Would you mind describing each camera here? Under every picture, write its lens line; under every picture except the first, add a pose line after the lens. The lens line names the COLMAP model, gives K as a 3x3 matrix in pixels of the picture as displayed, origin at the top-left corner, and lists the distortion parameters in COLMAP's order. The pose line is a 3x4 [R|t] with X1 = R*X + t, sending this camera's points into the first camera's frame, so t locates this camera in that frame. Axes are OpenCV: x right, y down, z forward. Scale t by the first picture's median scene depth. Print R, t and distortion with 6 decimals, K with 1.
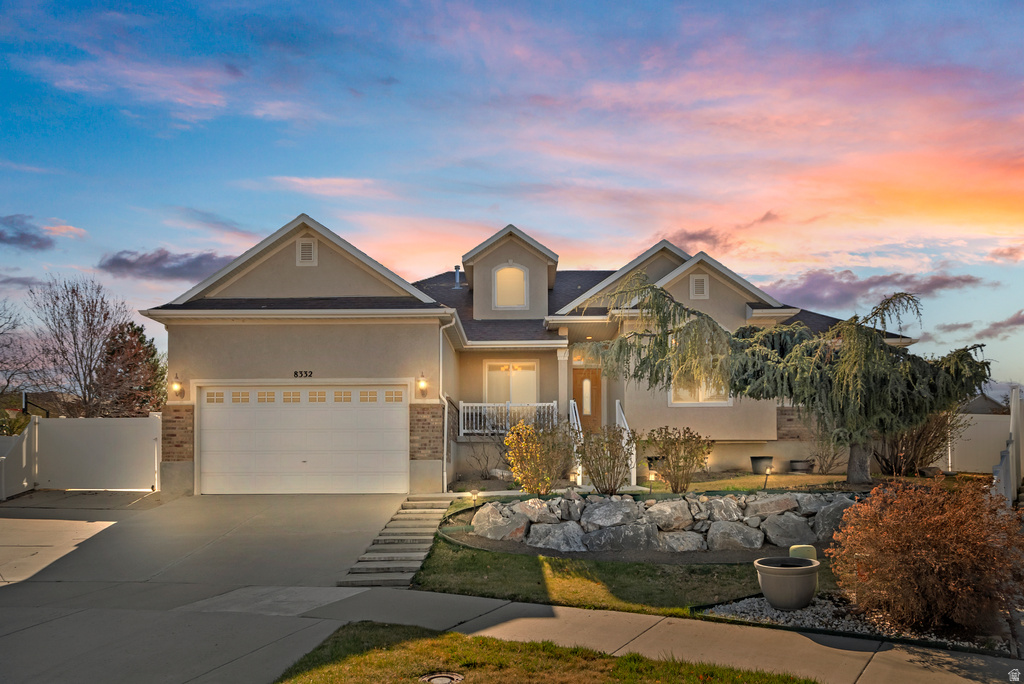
lens RADIAL K [[610.6, 0, 509.4], [0, 610.6, 337.2], [0, 0, 1]] dist [0.004998, 0.000151]
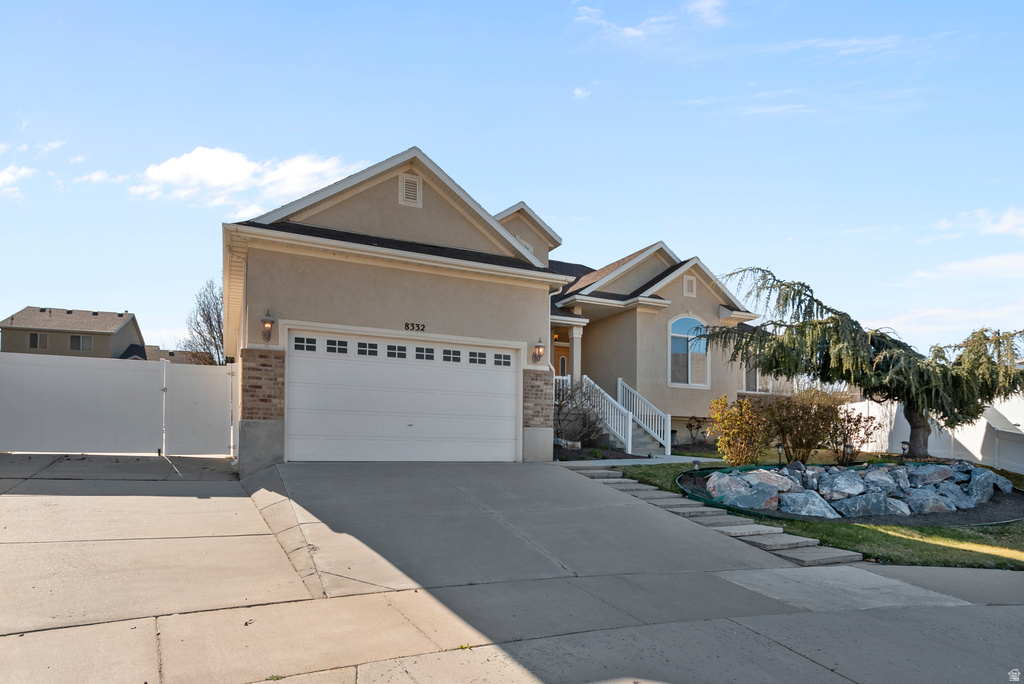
lens RADIAL K [[550.7, 0, 500.2], [0, 550.7, 325.3], [0, 0, 1]] dist [0.003057, 0.001003]
pose [[0.913403, 0.103469, 0.393686, -0.542802], [-0.107870, 0.994104, -0.010999, 0.053885], [-0.392503, -0.032421, 0.919179, 0.218490]]
